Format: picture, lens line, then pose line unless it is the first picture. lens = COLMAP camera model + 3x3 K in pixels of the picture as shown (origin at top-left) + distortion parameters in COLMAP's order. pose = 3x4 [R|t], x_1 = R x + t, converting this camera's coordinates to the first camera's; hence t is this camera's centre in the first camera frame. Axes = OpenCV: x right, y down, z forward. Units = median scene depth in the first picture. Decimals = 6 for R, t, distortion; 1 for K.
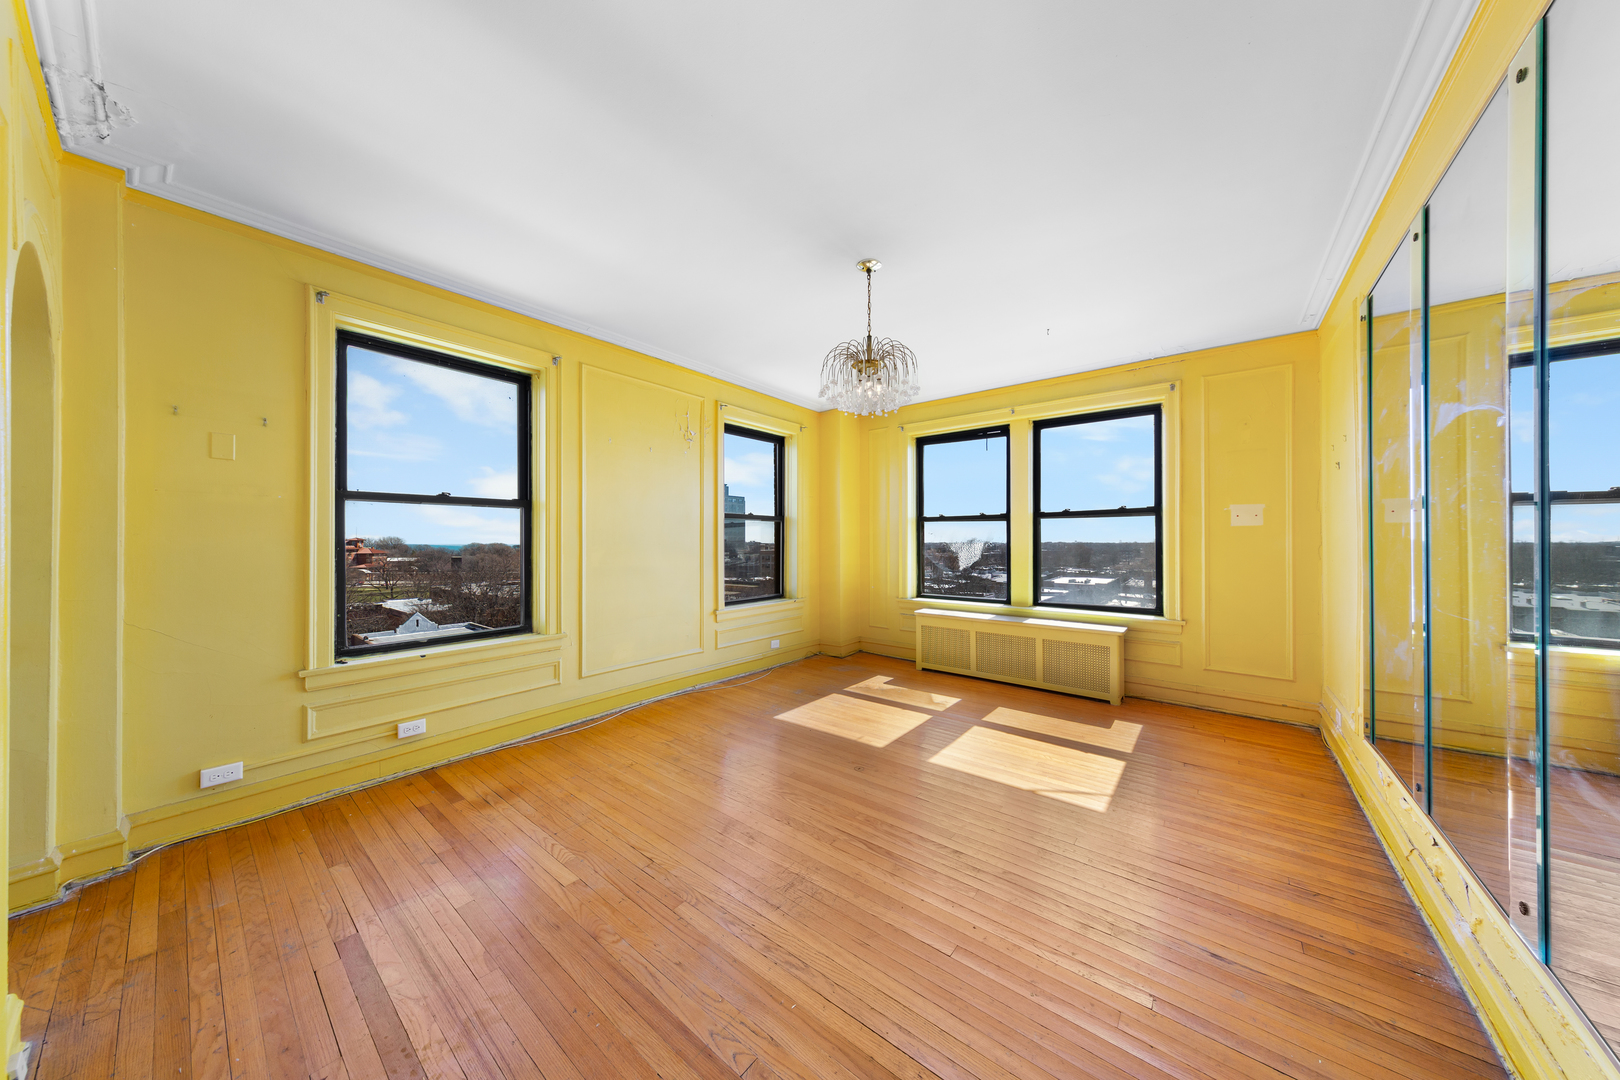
lens RADIAL K [[510.2, 0, 816.2], [0, 510.2, 538.8], [0, 0, 1]] dist [0.007855, -0.000296]
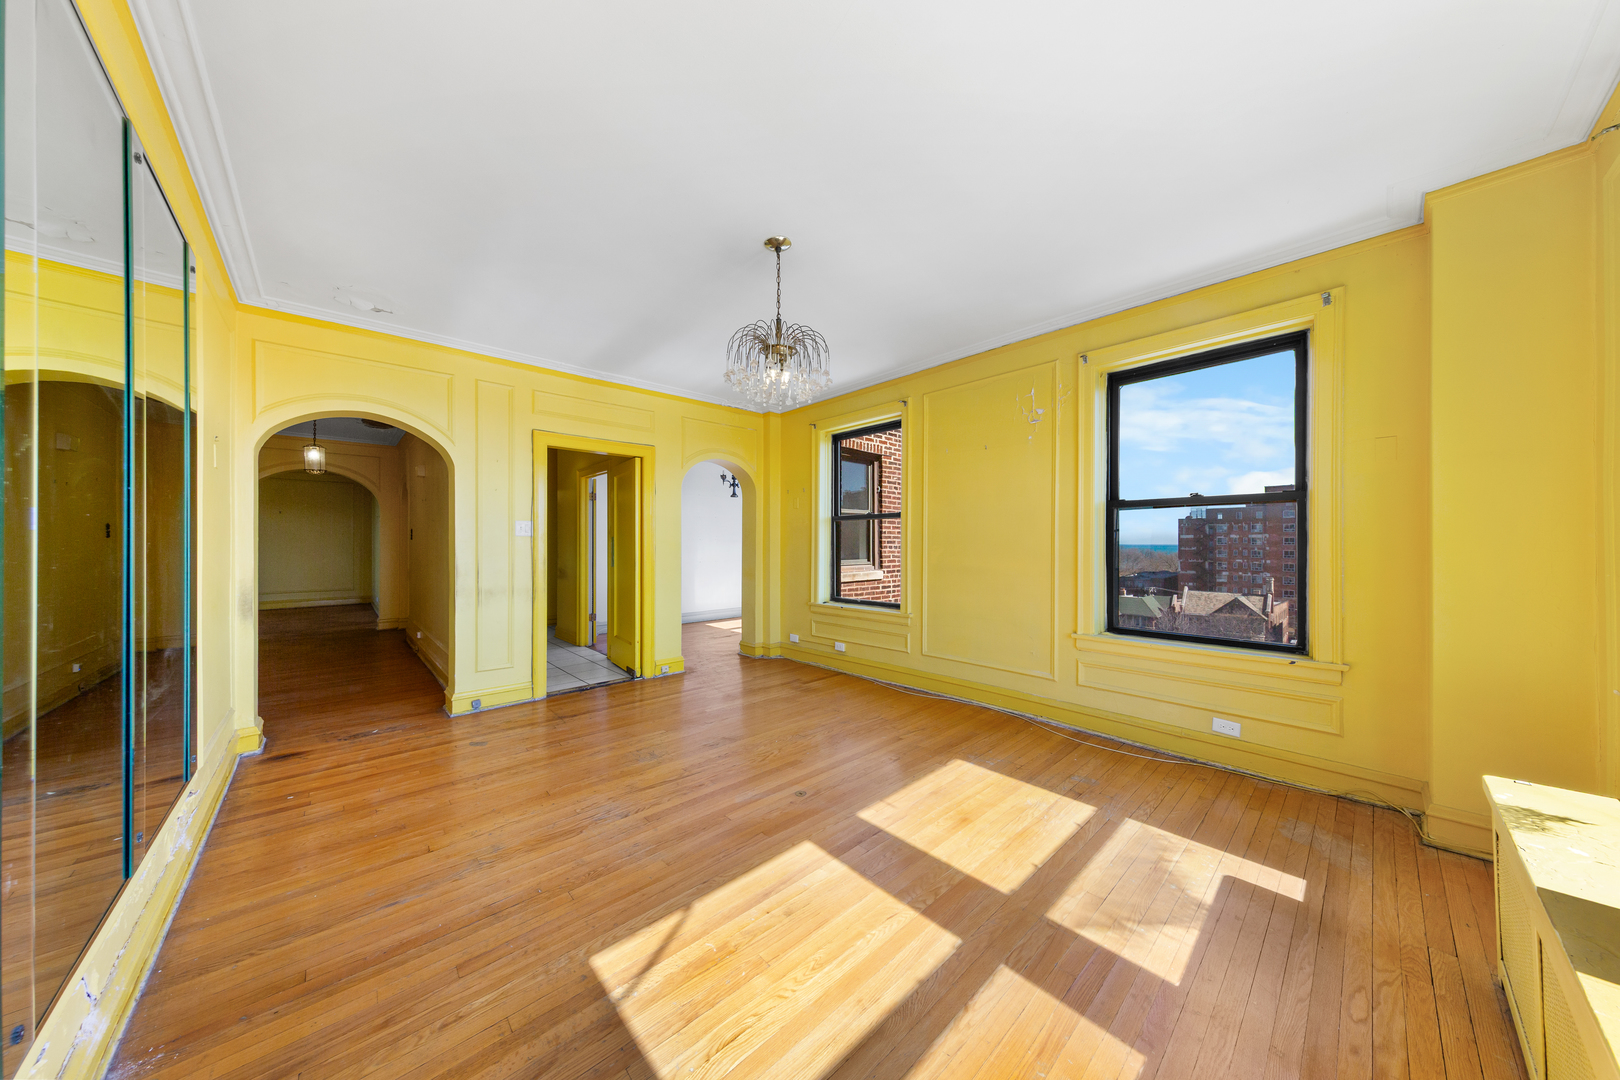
lens RADIAL K [[510.2, 0, 810.8], [0, 510.2, 539.5], [0, 0, 1]] dist [0.007855, -0.000296]
pose [[-0.152730, -0.004867, -0.988256, 0.637582], [0.004937, 0.999972, -0.005688, 0.003205], [0.988256, -0.005748, -0.152702, 0.755710]]
